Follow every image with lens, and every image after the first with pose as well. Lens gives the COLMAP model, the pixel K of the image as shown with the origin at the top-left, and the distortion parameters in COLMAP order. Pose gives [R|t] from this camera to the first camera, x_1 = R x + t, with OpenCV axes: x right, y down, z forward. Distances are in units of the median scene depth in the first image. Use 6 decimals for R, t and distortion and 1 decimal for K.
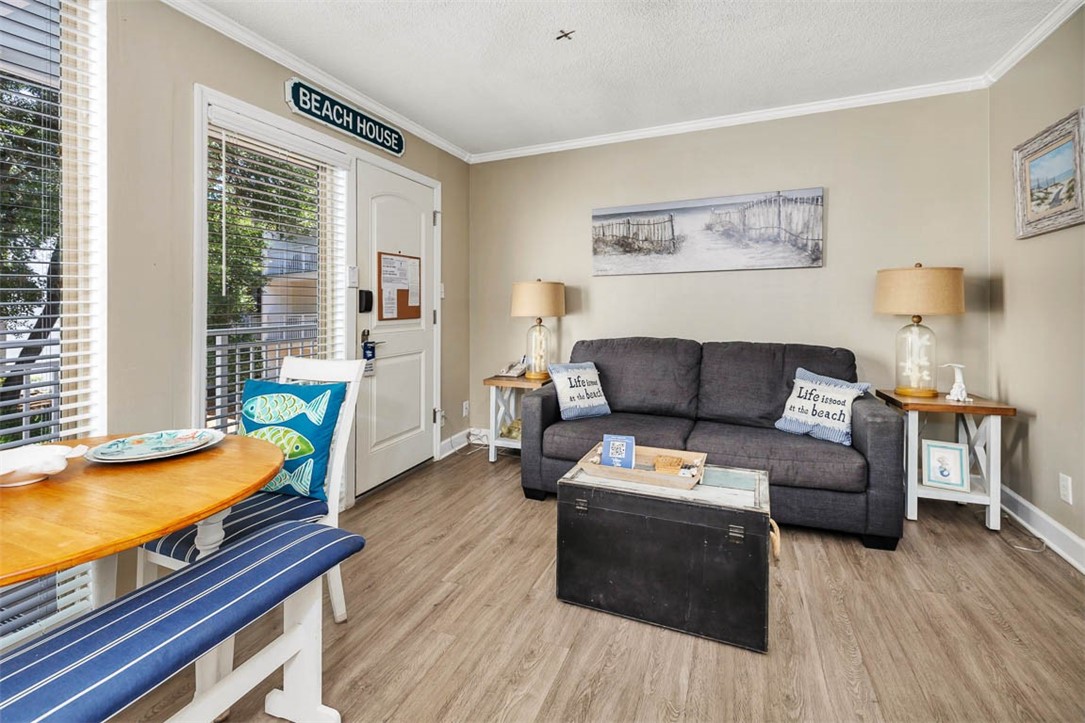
lens RADIAL K [[464.2, 0, 541.2], [0, 464.2, 304.3], [0, 0, 1]] dist [0.000223, 0.000363]
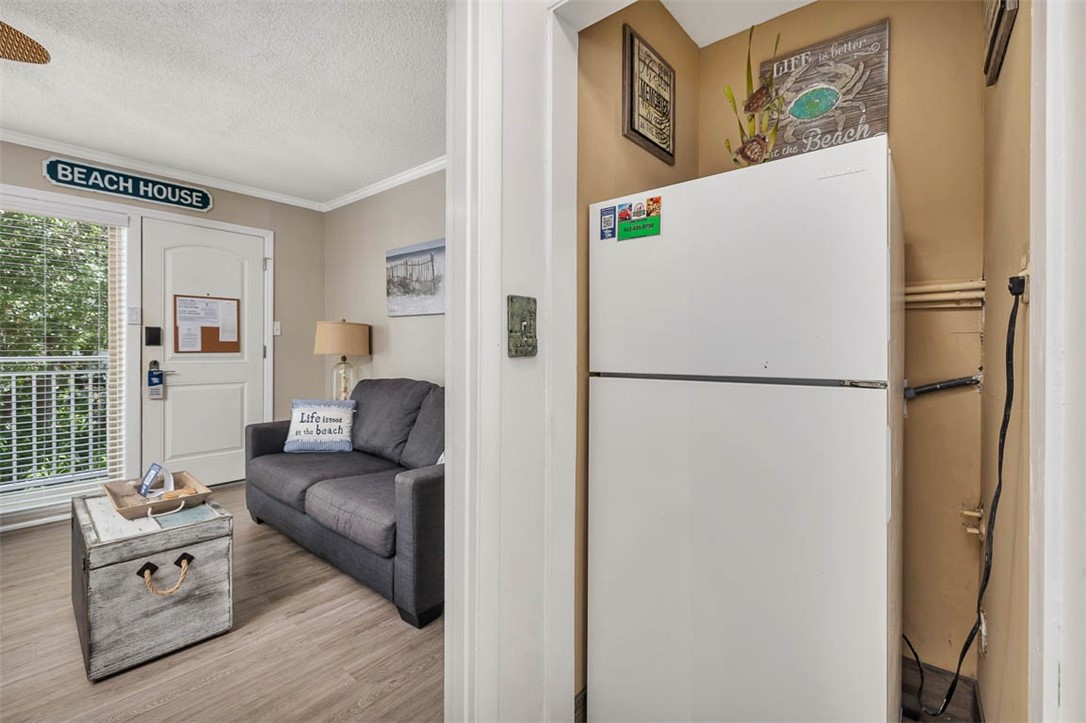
lens RADIAL K [[461.0, 0, 542.8], [0, 461.0, 346.5], [0, 0, 1]] dist [0.000248, 0.000057]
pose [[0.952888, 0.028834, -0.301950, 0.885021], [-0.026349, 0.999577, 0.012301, -0.020128], [0.302177, -0.003766, 0.953244, 0.165023]]
